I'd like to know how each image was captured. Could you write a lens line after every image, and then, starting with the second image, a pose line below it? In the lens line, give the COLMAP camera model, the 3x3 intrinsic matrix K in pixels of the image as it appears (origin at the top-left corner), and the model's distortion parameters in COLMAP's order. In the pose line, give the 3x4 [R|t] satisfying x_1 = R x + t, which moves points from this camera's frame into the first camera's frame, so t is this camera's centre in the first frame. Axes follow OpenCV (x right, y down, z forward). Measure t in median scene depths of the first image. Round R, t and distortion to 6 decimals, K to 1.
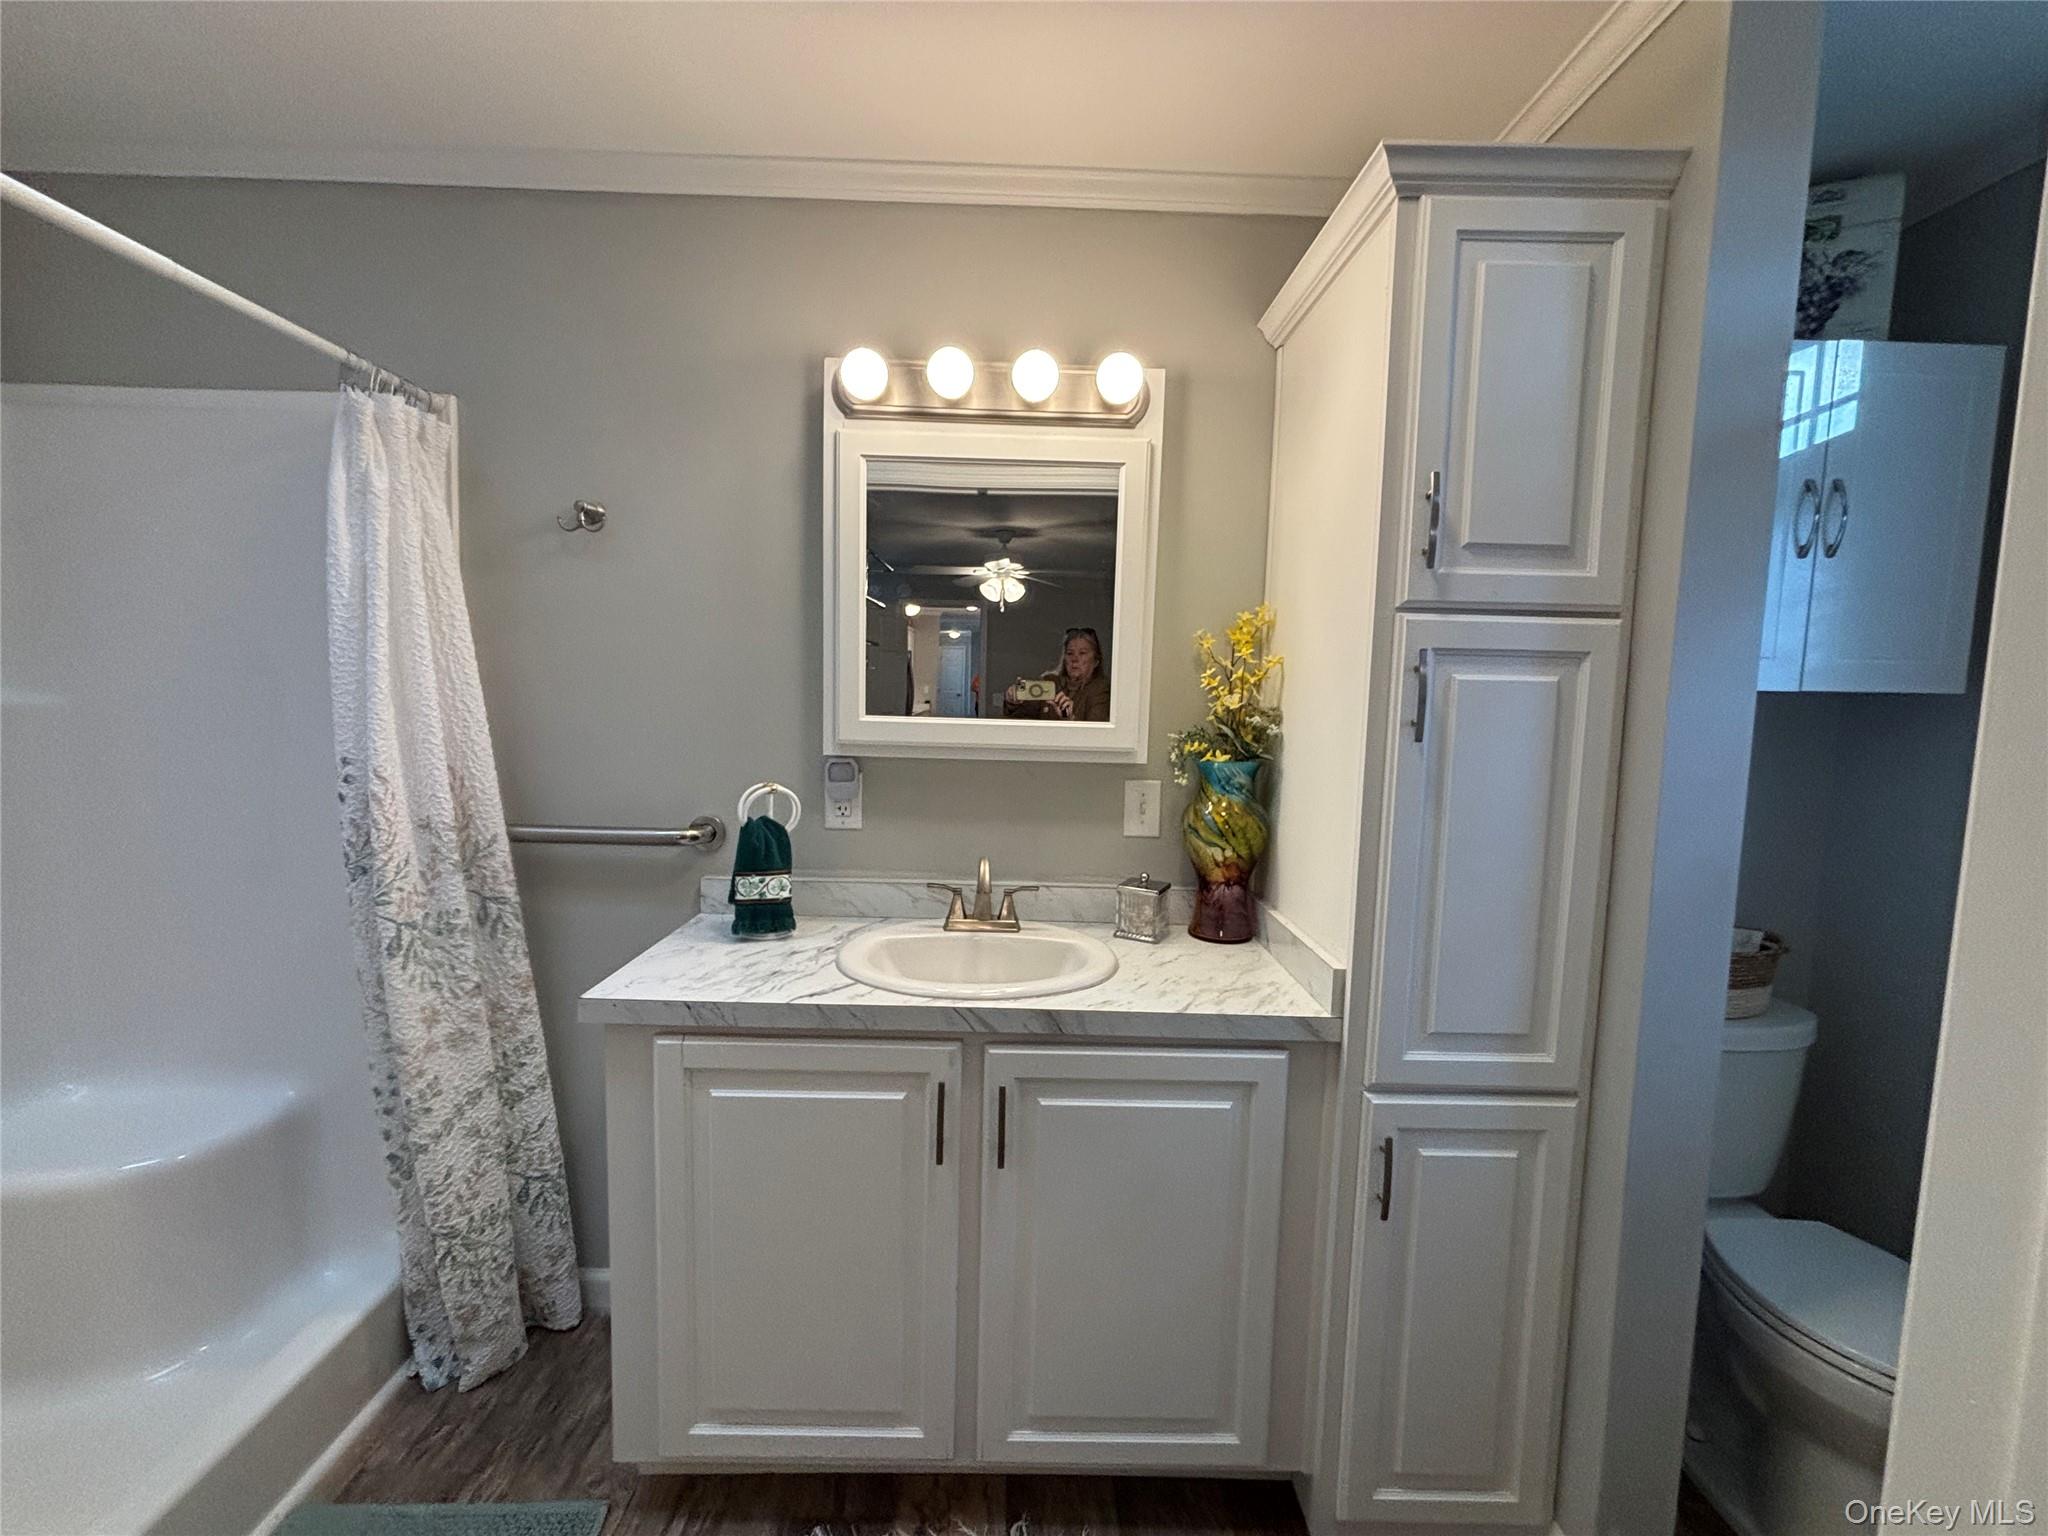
lens RADIAL K [[825.8, 0, 1022.1], [0, 825.8, 764.8], [0, 0, 1]] dist [-0.001723, 0.000526]
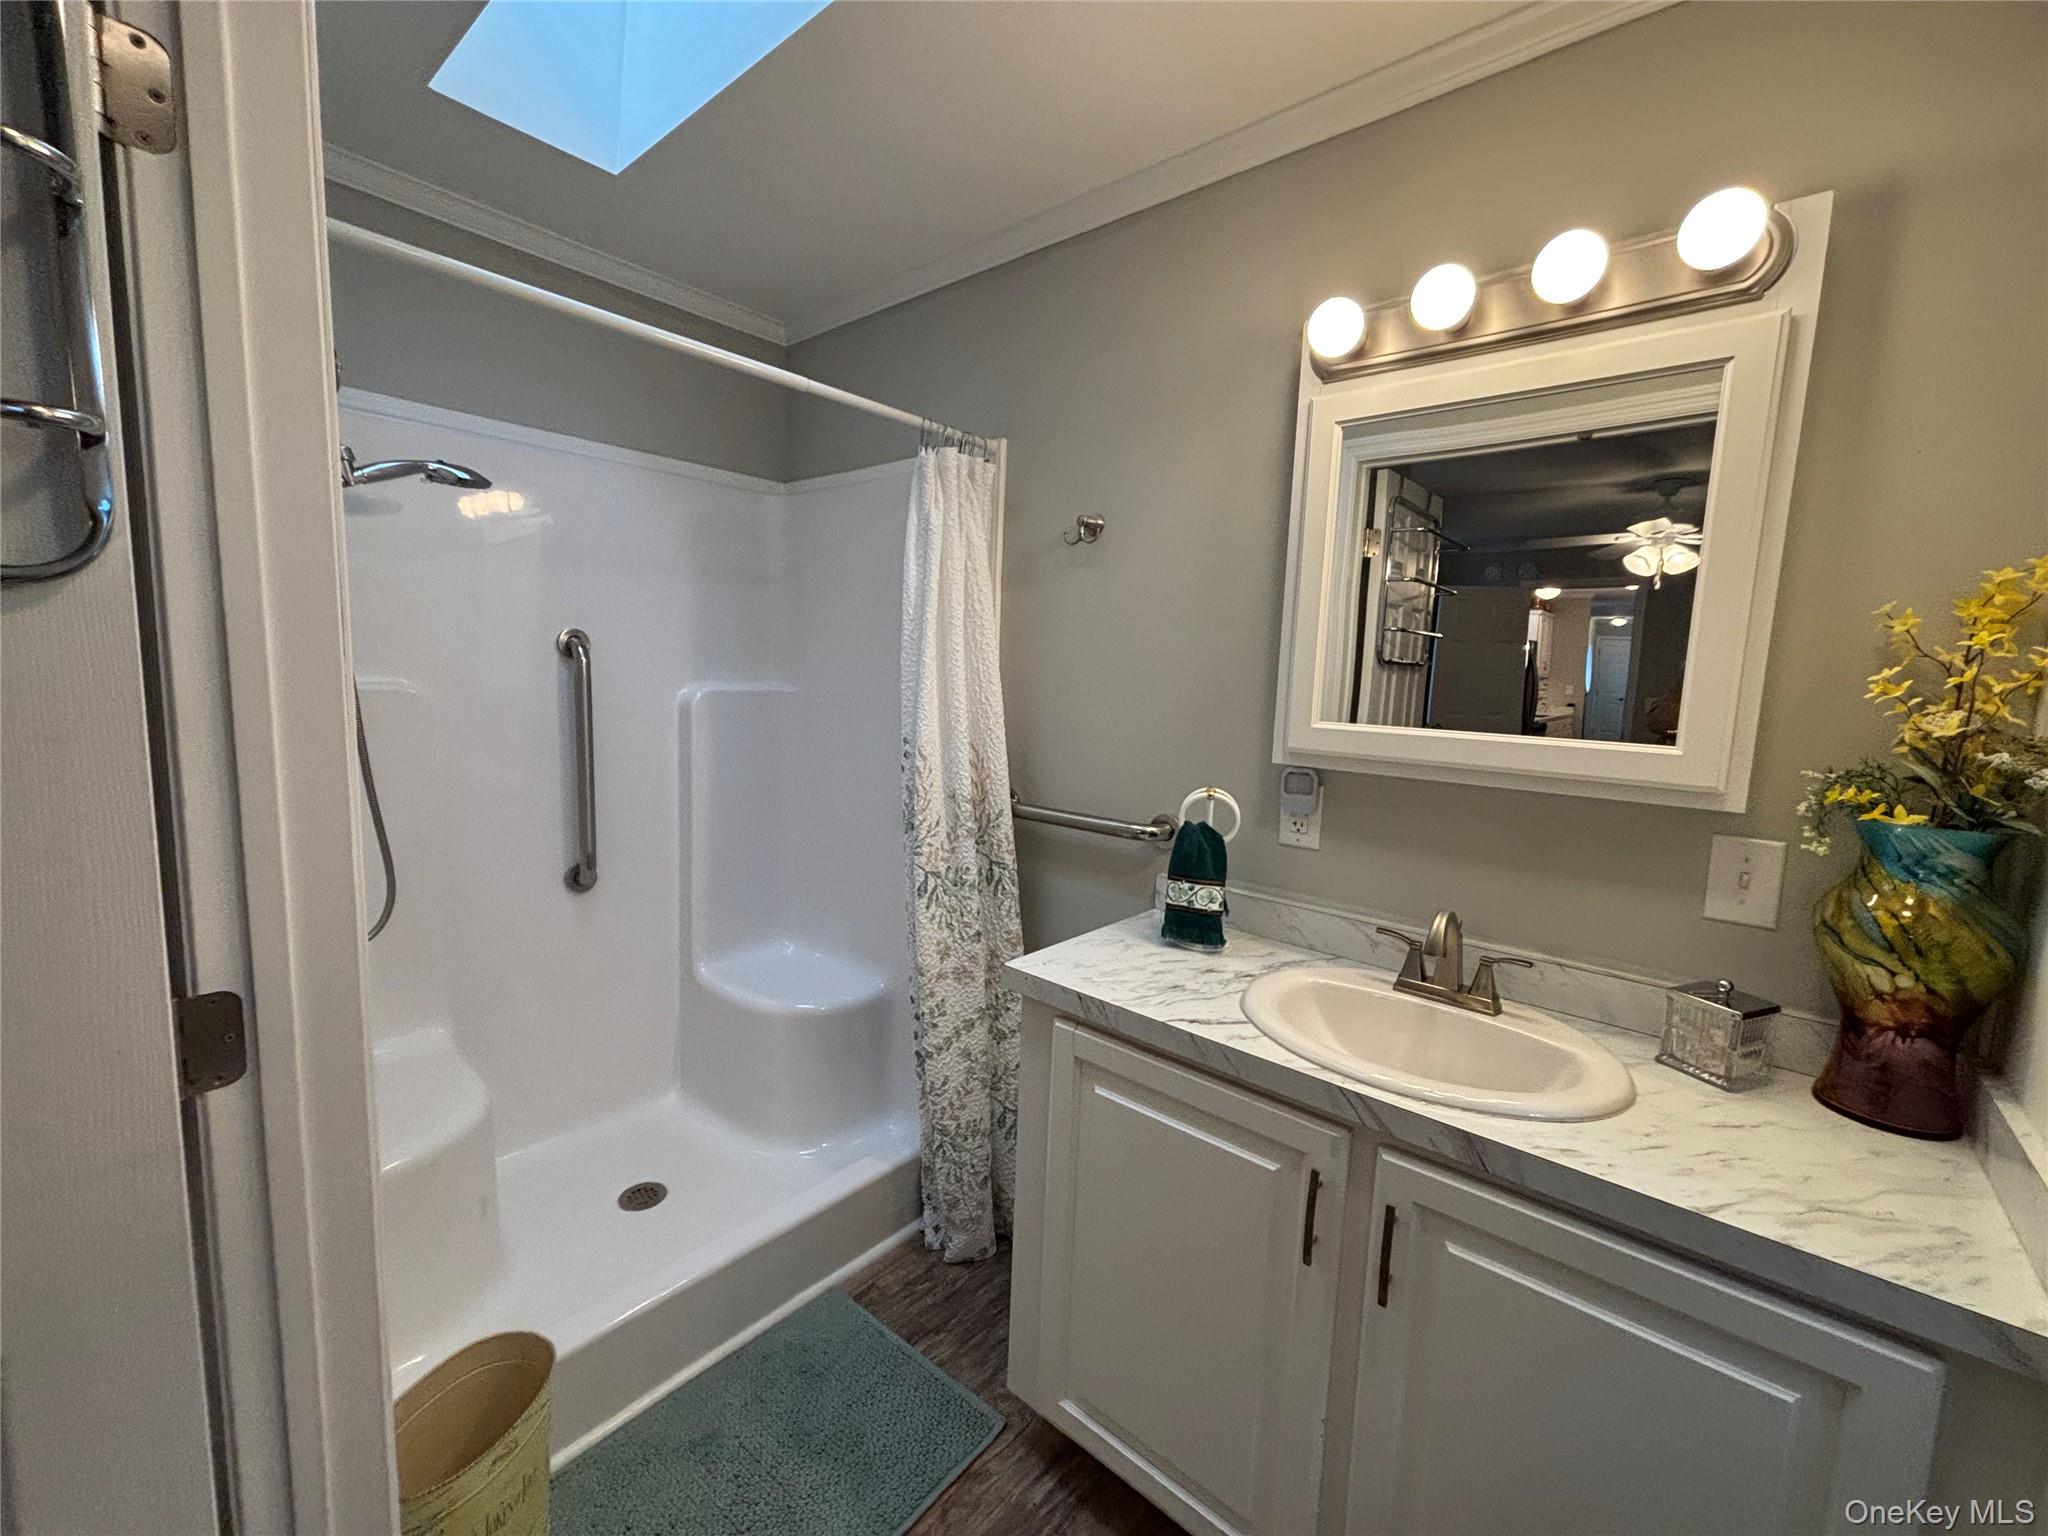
lens RADIAL K [[825.8, 0, 1018.2], [0, 825.8, 760.3], [0, 0, 1]] dist [-0.001723, 0.000526]
pose [[0.746943, 0.073545, -0.660809, 0.163665], [-0.072912, 0.996930, 0.028538, -0.022360], [0.660879, 0.026865, 0.750012, 0.142787]]
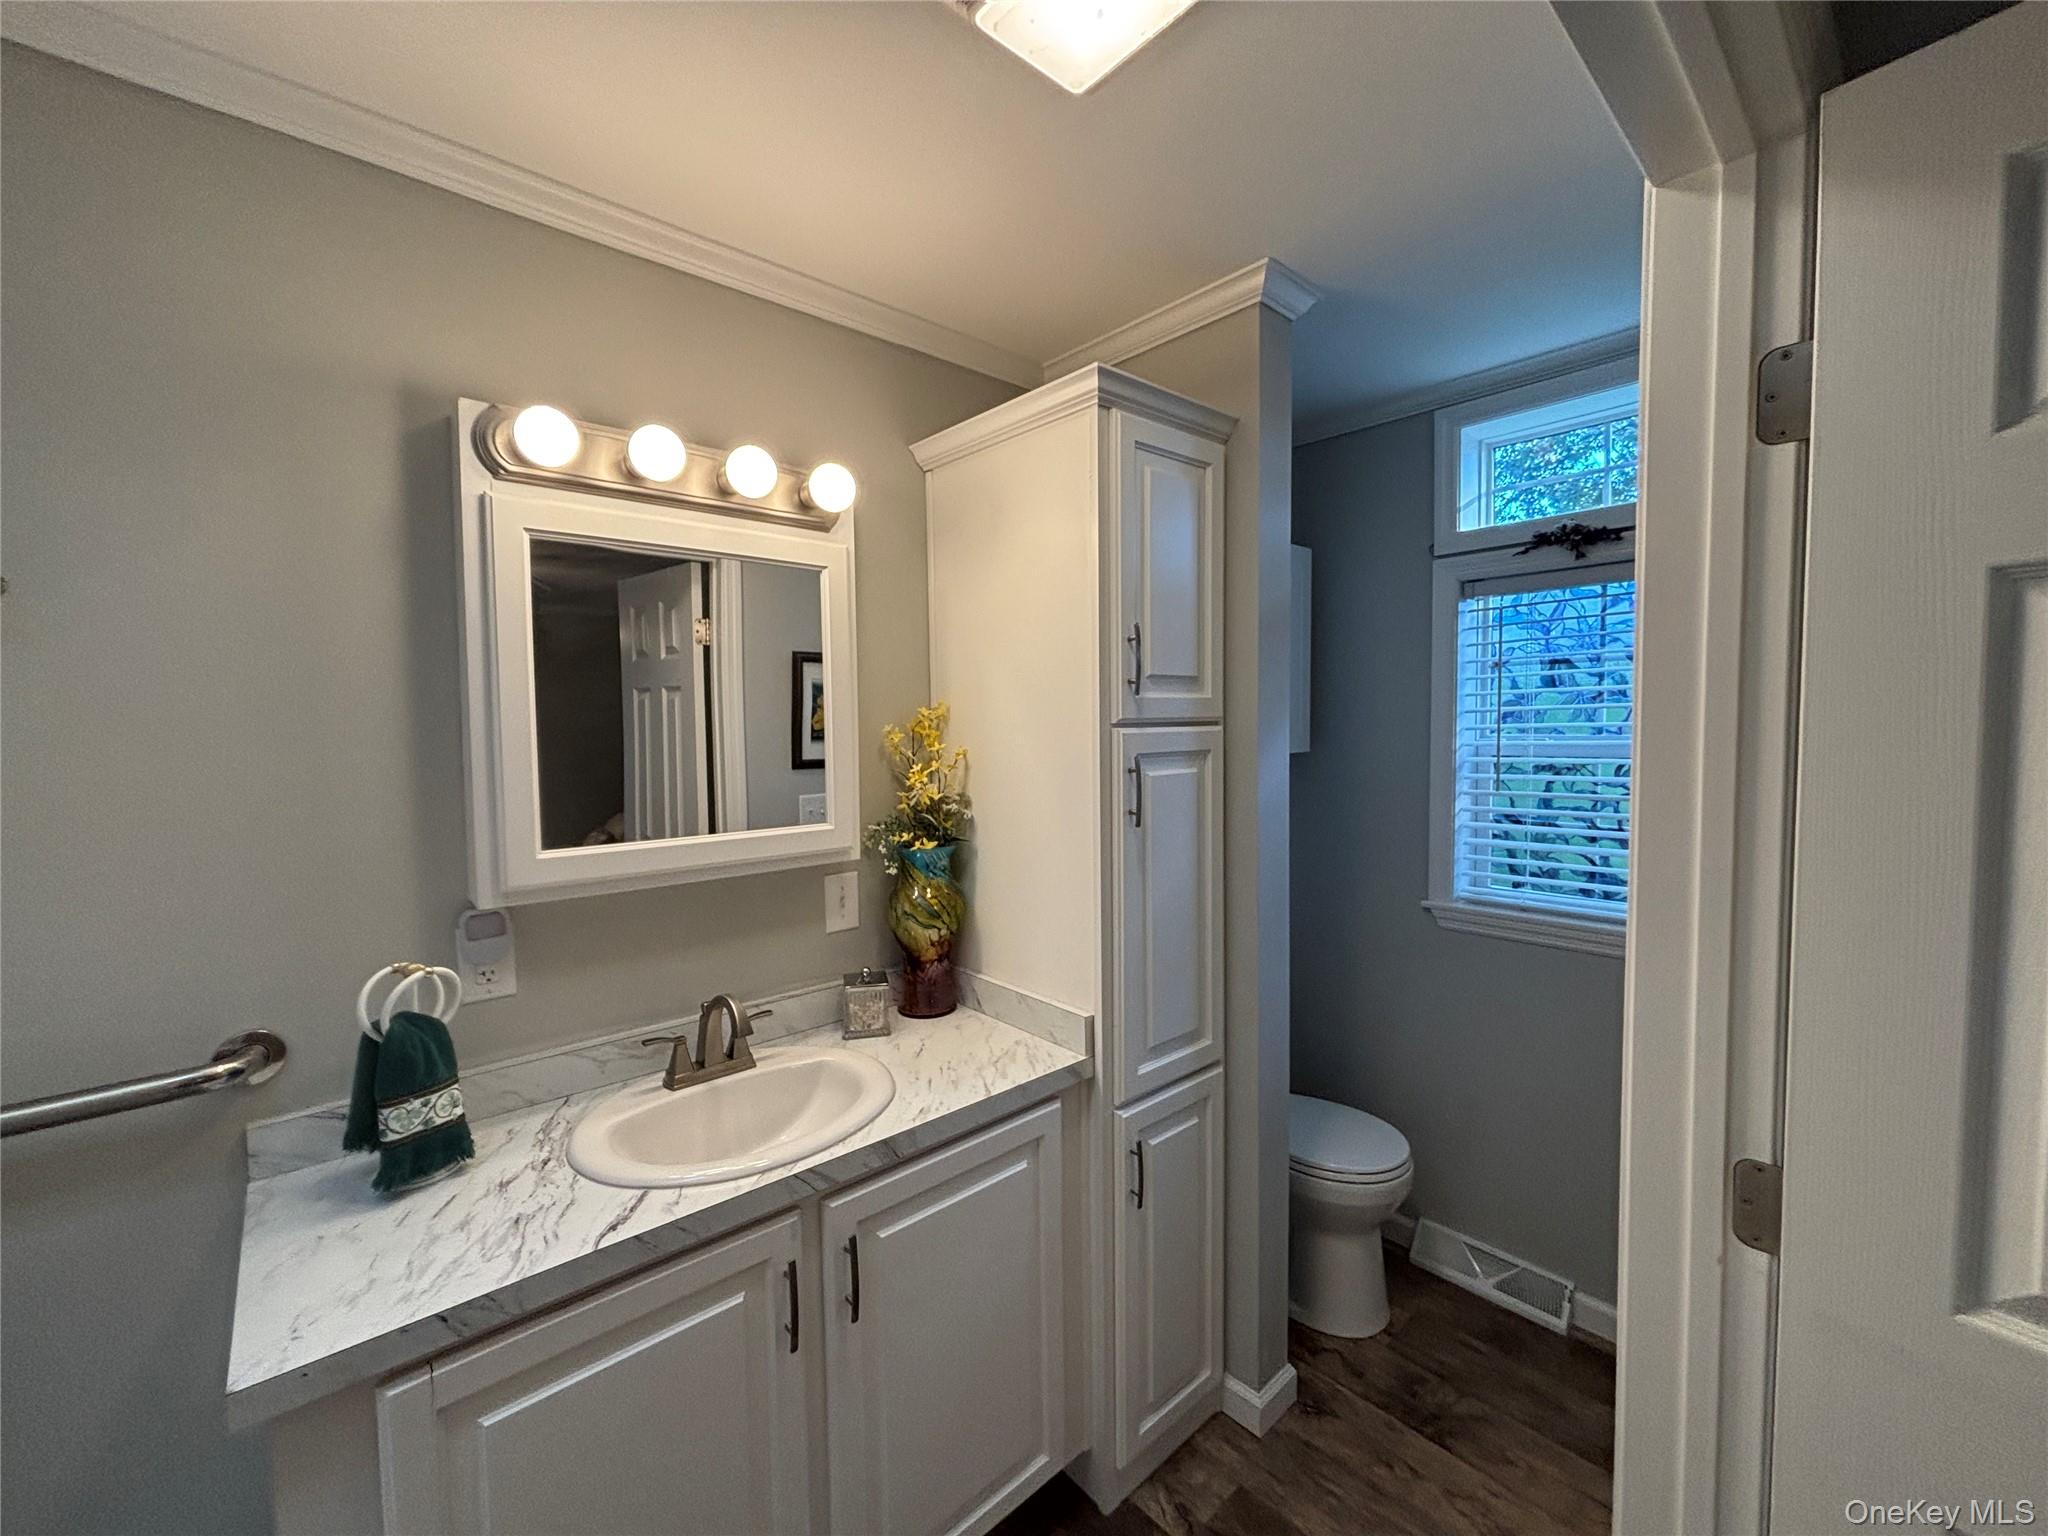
lens RADIAL K [[825.8, 0, 1025.3], [0, 825.8, 763.1], [0, 0, 1]] dist [-0.001723, 0.000526]
pose [[0.756774, -0.068970, 0.650028, -0.376885], [0.087657, 0.996144, 0.003642, -0.115155], [-0.647773, 0.054224, 0.759901, 0.101281]]
